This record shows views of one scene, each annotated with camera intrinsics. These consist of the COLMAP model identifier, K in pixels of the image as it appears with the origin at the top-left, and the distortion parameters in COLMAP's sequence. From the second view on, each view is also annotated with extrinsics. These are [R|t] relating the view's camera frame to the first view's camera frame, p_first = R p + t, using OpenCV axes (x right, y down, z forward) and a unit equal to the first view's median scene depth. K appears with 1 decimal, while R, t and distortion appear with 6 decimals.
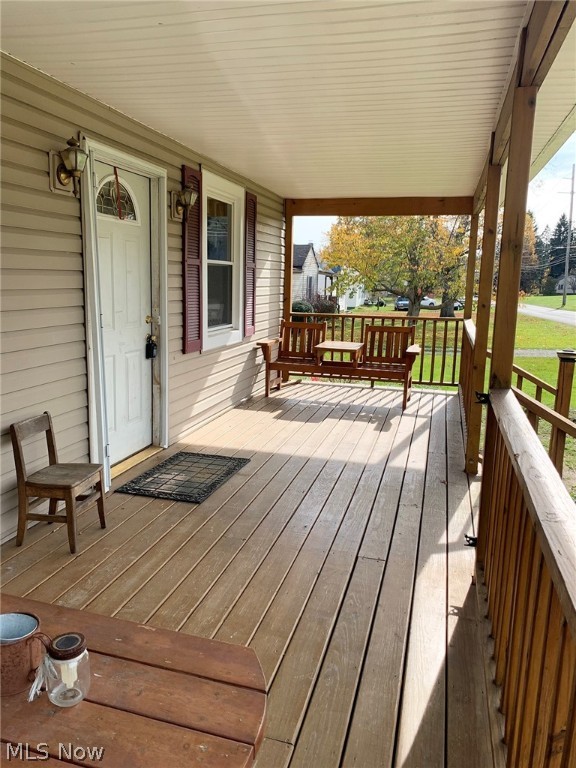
lens RADIAL K [[586.7, 0, 285.7], [0, 586.7, 386.8], [0, 0, 1]] dist [0.034934, -0.036494]
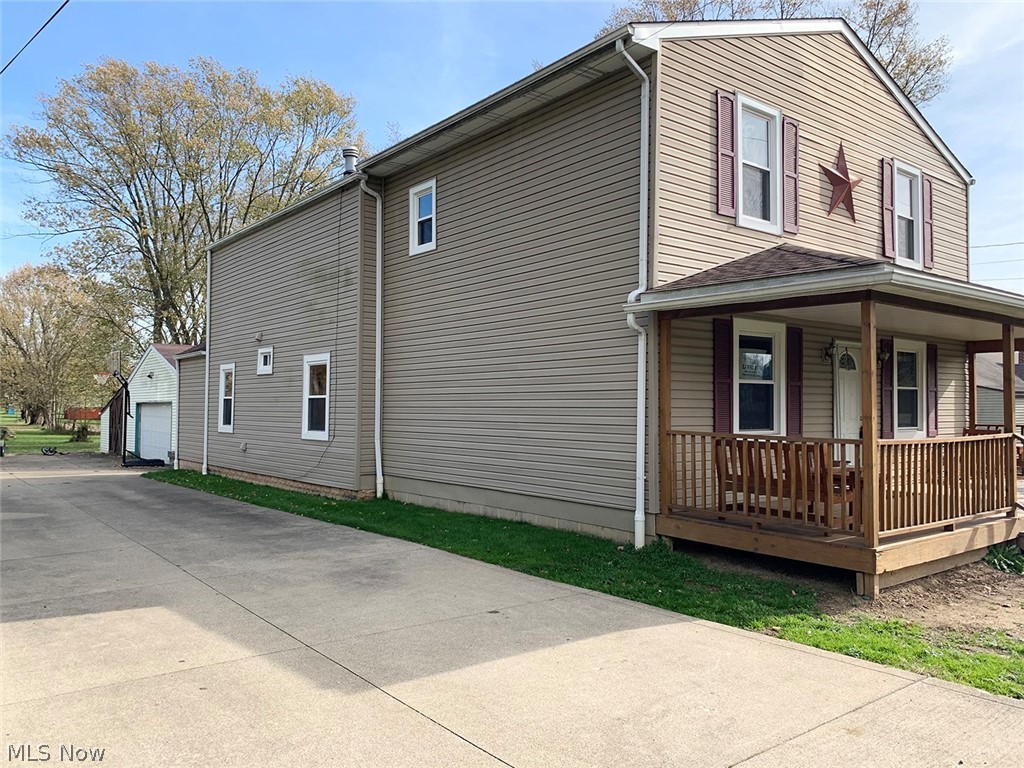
lens RADIAL K [[782.3, 0, 513.2], [0, 782.3, 381.7], [0, 0, 1]] dist [0.034934, -0.036494]
pose [[0.806859, -0.035097, -0.589700, 0.322224], [-0.096918, 0.976843, -0.190746, 0.320942], [0.582739, 0.211058, 0.784774, -1.483326]]
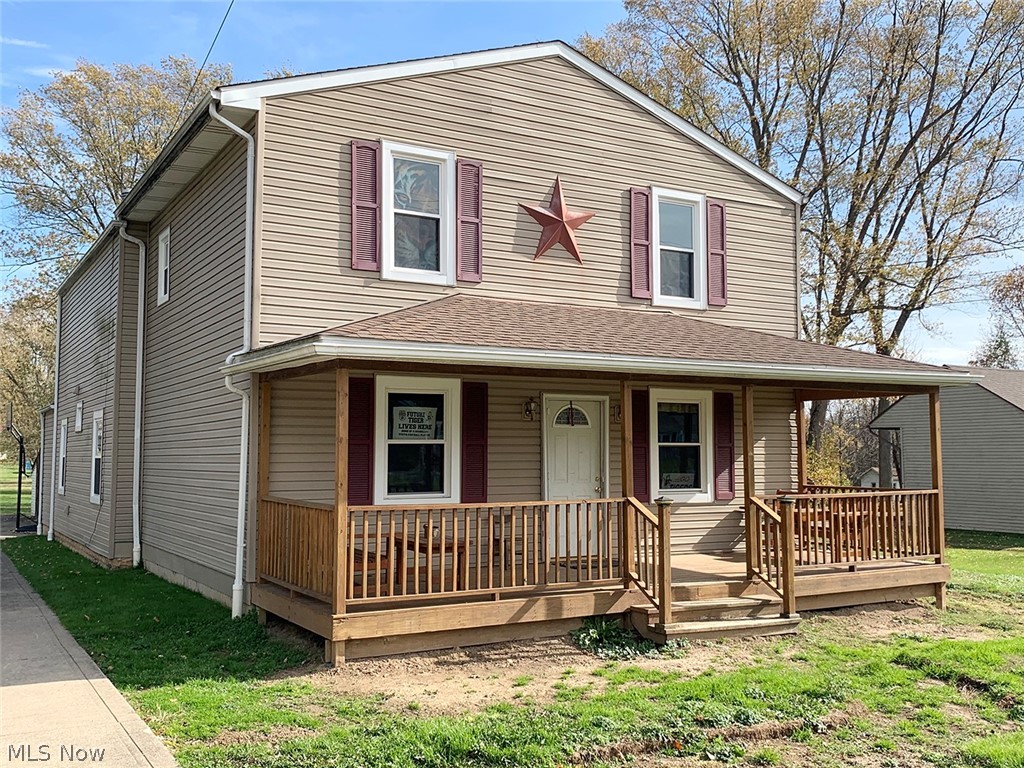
lens RADIAL K [[1003.0, 0, 512.6], [0, 1003.0, 381.7], [0, 0, 1]] dist [0.059065, 0.000000]
pose [[0.714626, -0.072233, -0.695767, 1.436163], [-0.112169, 0.969950, -0.215907, 0.236235], [0.690454, 0.232337, 0.685049, -1.091381]]
